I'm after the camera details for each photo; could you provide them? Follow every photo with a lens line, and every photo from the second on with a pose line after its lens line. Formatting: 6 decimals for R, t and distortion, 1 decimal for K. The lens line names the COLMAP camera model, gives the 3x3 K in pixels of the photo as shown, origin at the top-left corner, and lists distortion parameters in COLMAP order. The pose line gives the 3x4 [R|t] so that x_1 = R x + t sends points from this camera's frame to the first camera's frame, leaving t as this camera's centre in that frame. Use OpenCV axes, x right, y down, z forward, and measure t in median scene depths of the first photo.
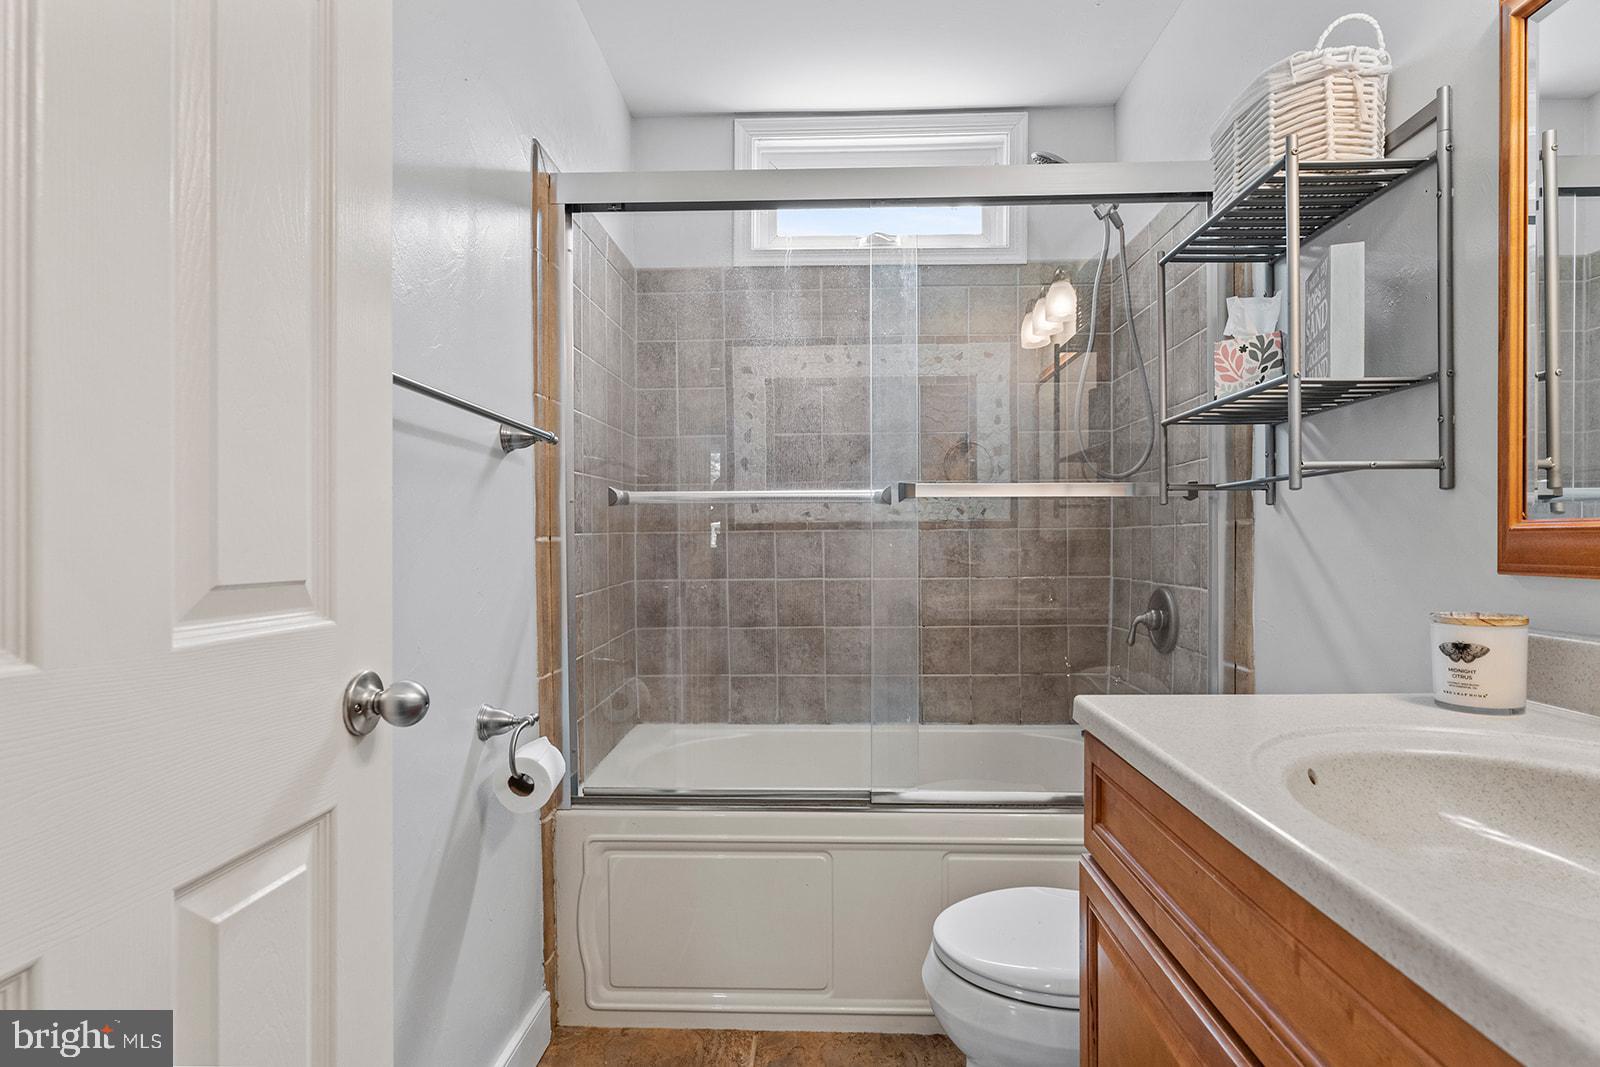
lens RADIAL K [[825.8, 0, 795.4], [0, 825.8, 539.5], [0, 0, 1]] dist [0.002100, -0.002185]
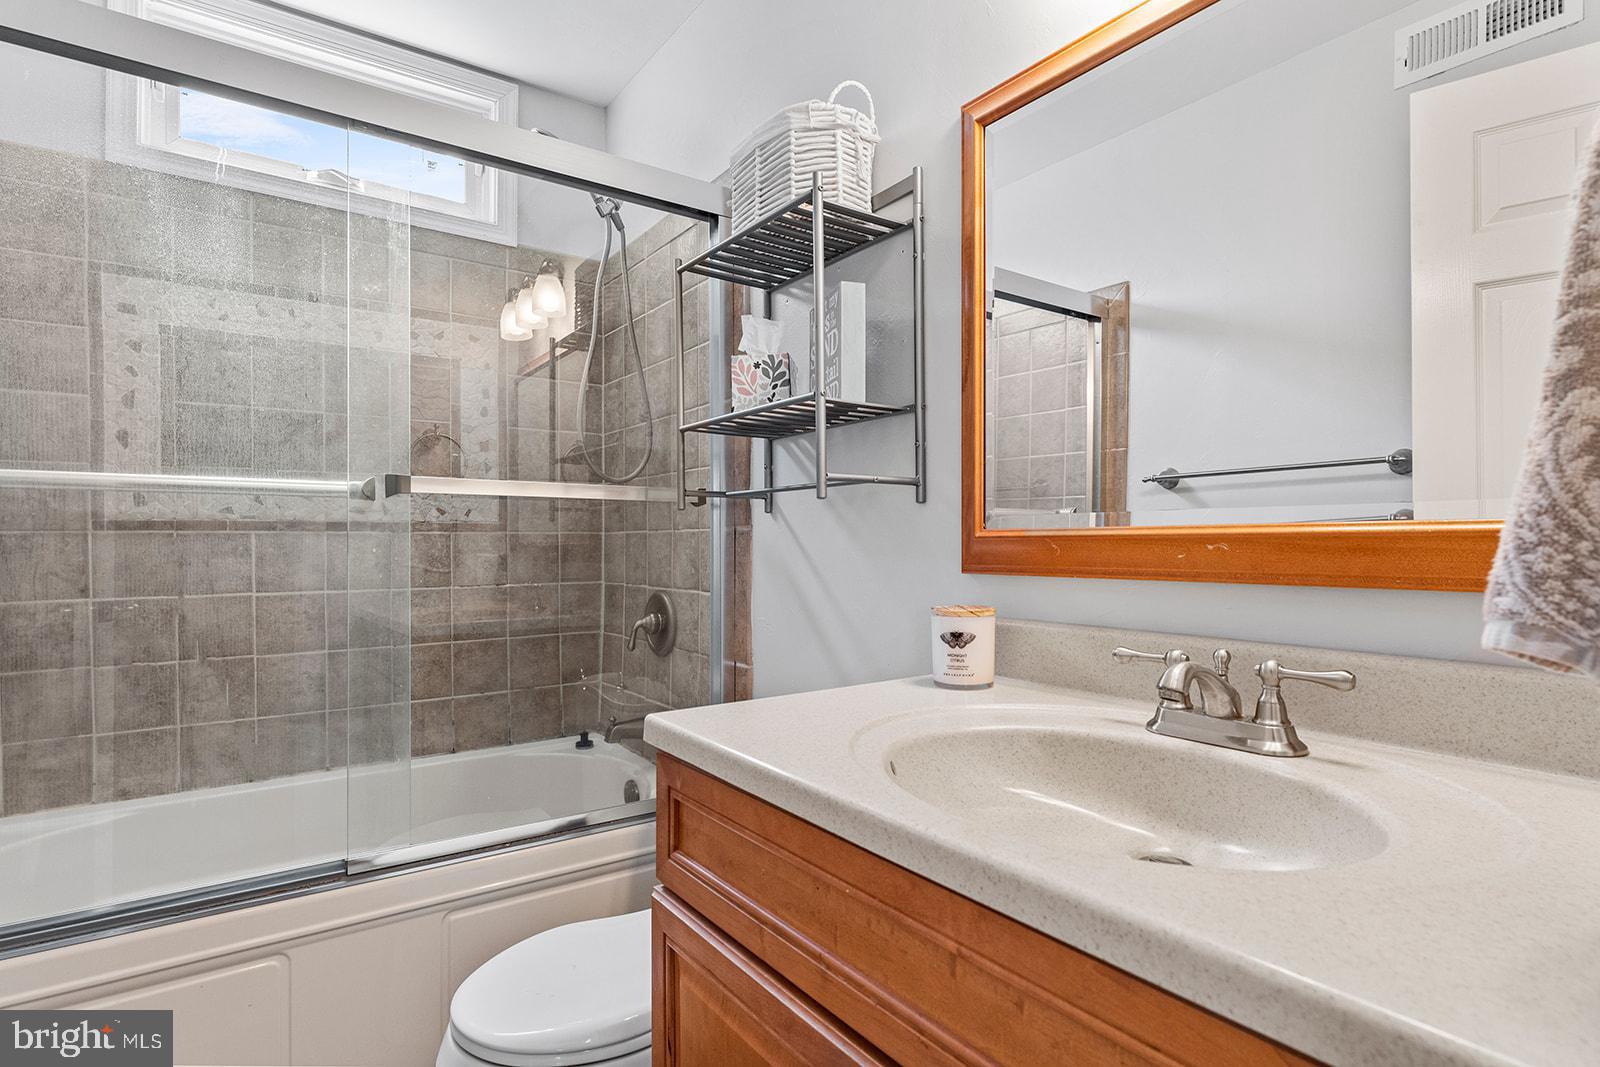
lens RADIAL K [[825.8, 0, 795.4], [0, 825.8, 539.5], [0, 0, 1]] dist [0.002100, -0.002185]
pose [[0.791114, 0.006106, 0.611638, -0.060613], [-0.002673, 0.999975, -0.006526, 0.000285], [-0.611663, 0.003527, 0.791111, 0.116623]]
